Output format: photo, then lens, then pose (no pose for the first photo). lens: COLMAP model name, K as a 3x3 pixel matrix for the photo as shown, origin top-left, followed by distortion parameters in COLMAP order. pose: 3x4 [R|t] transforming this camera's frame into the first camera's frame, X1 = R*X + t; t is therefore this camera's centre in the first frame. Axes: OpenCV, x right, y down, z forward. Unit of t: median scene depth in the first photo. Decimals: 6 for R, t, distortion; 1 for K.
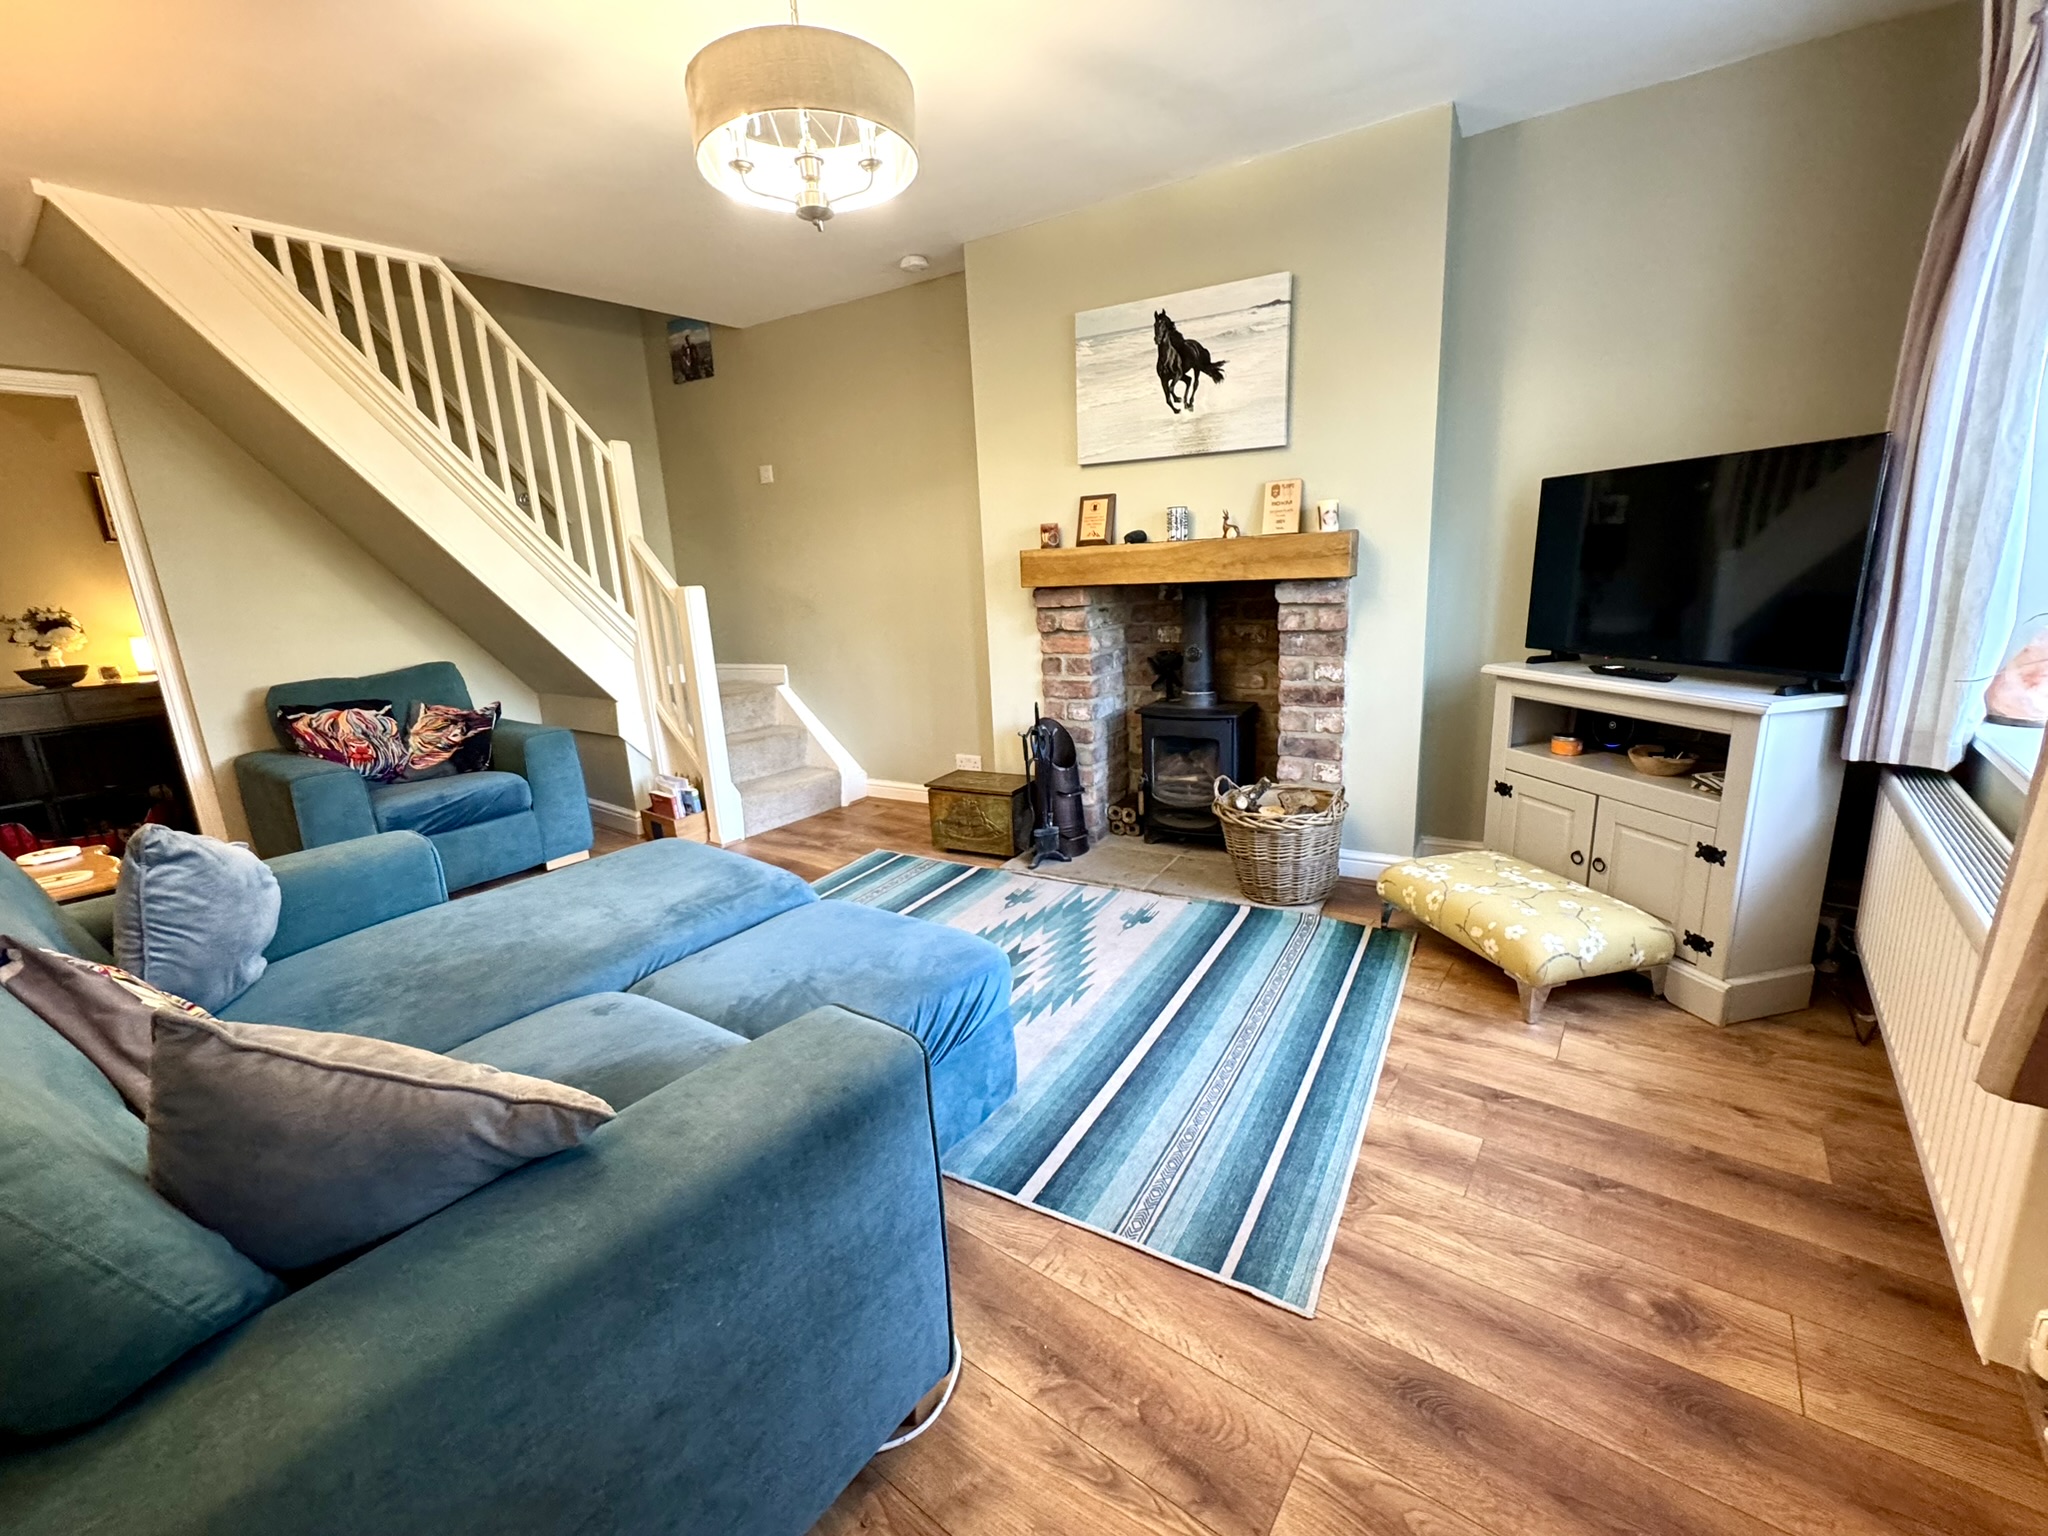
lens RADIAL K [[838.7, 0, 1029.6], [0, 838.7, 769.3], [0, 0, 1]] dist [-0.003314, 0.000229]
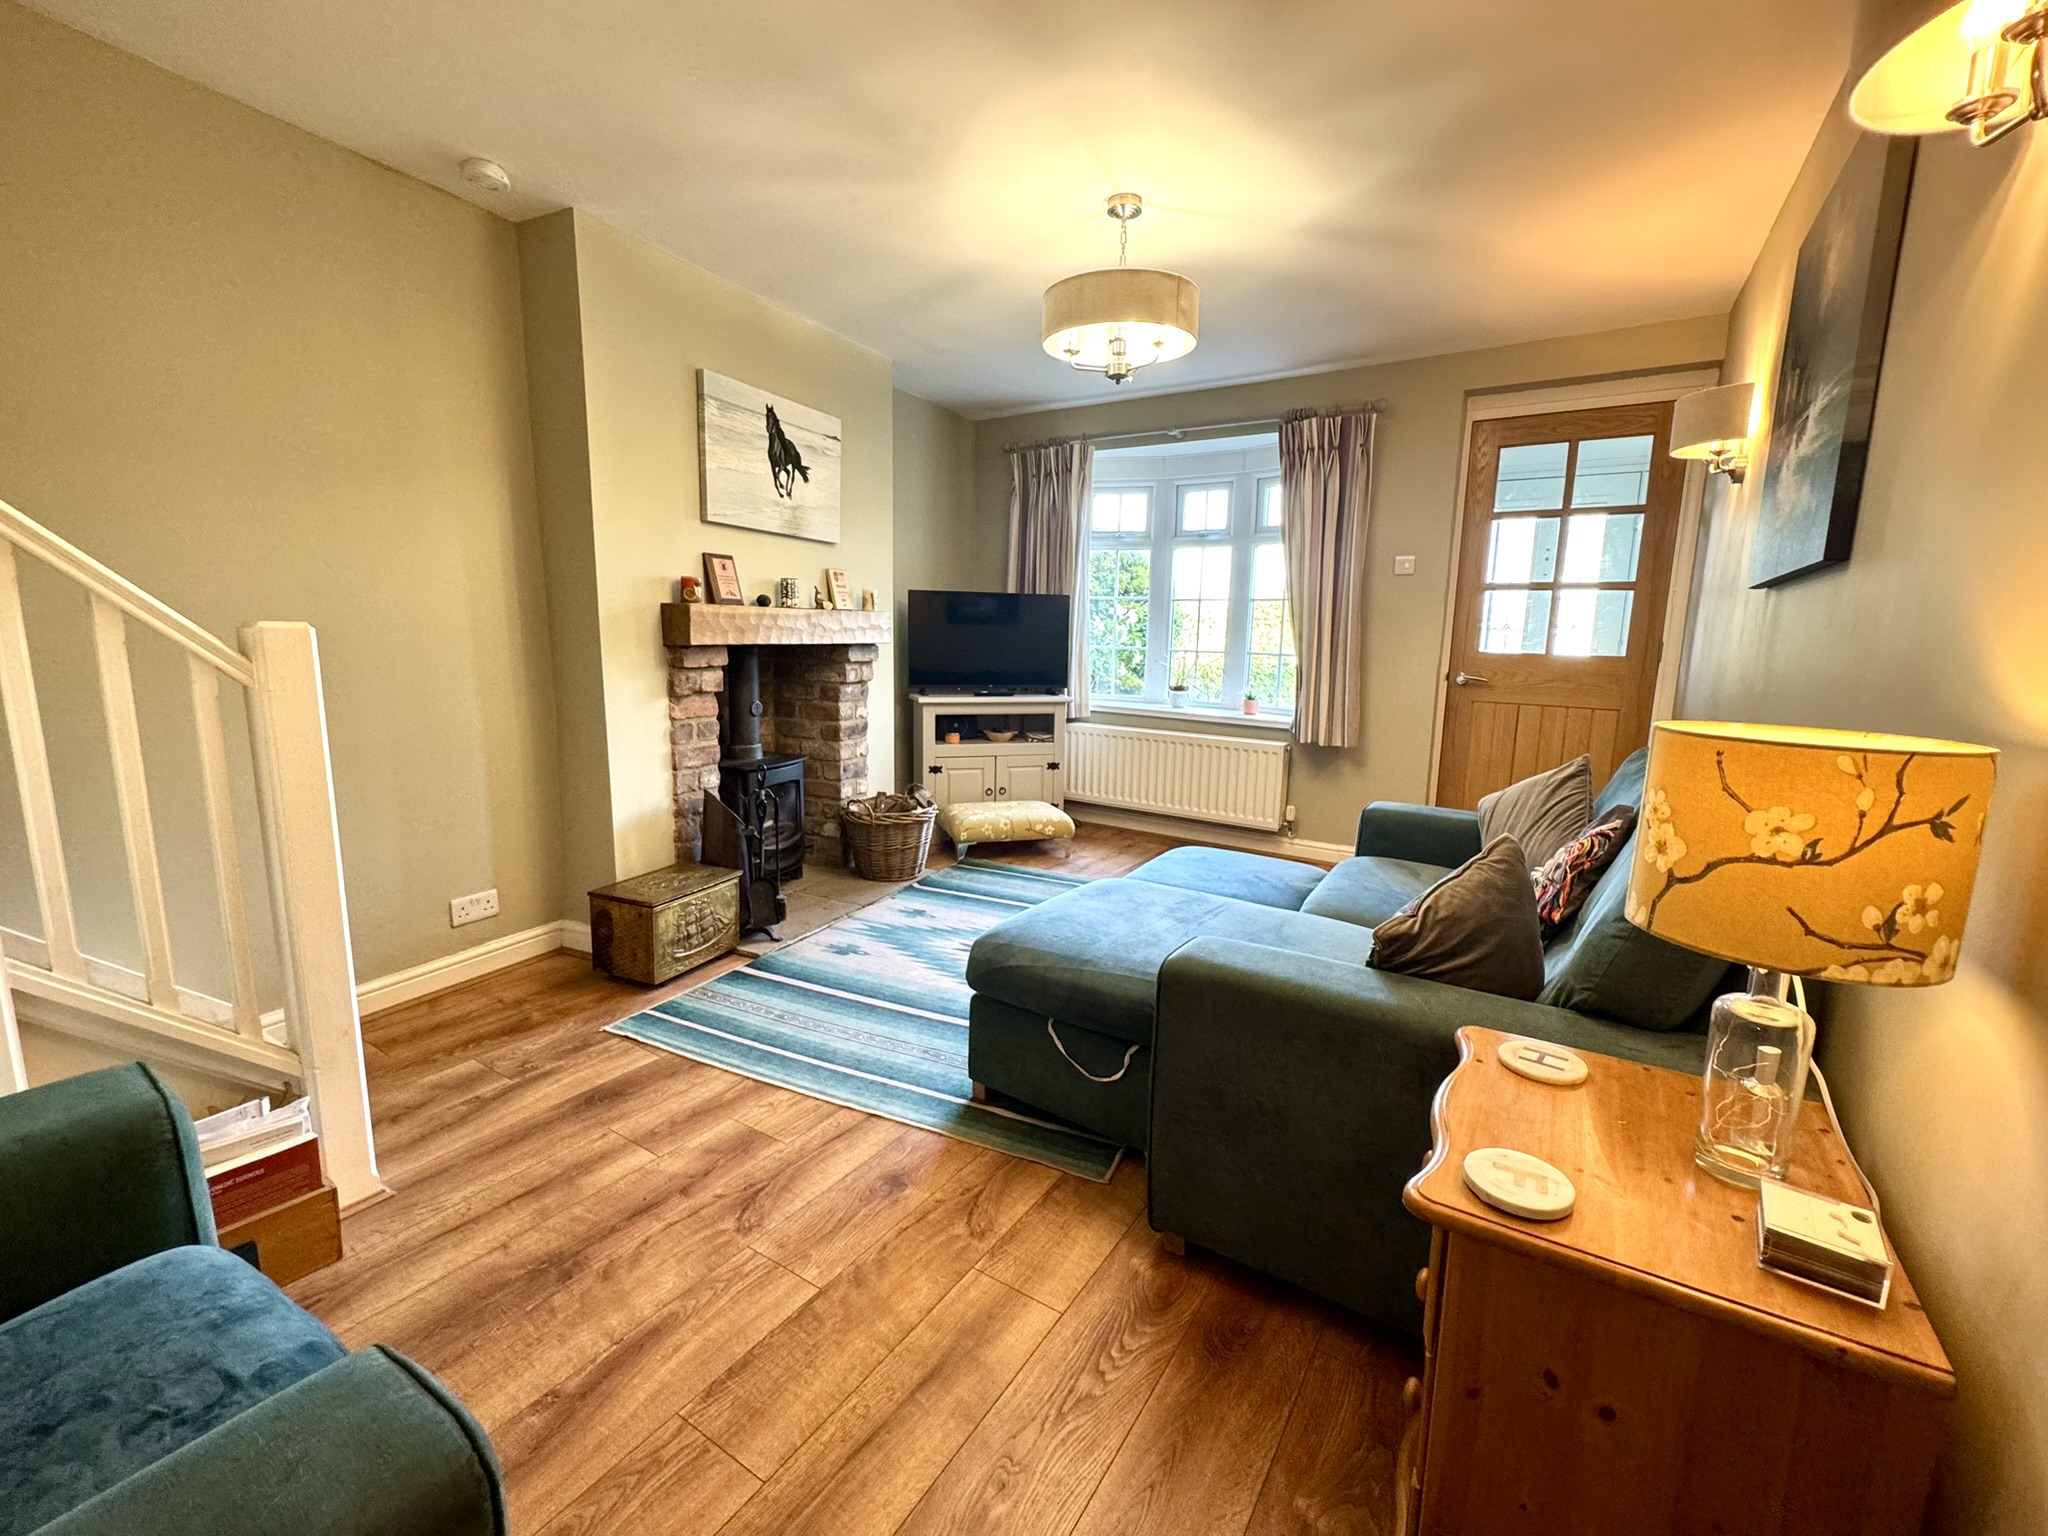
lens RADIAL K [[838.7, 0, 1029.6], [0, 838.7, 769.3], [0, 0, 1]] dist [-0.003314, 0.000229]
pose [[-0.057397, -0.121400, 0.990943, -1.023531], [0.216234, 0.967506, 0.131054, -0.144069], [-0.974653, 0.221797, -0.029282, 0.789903]]
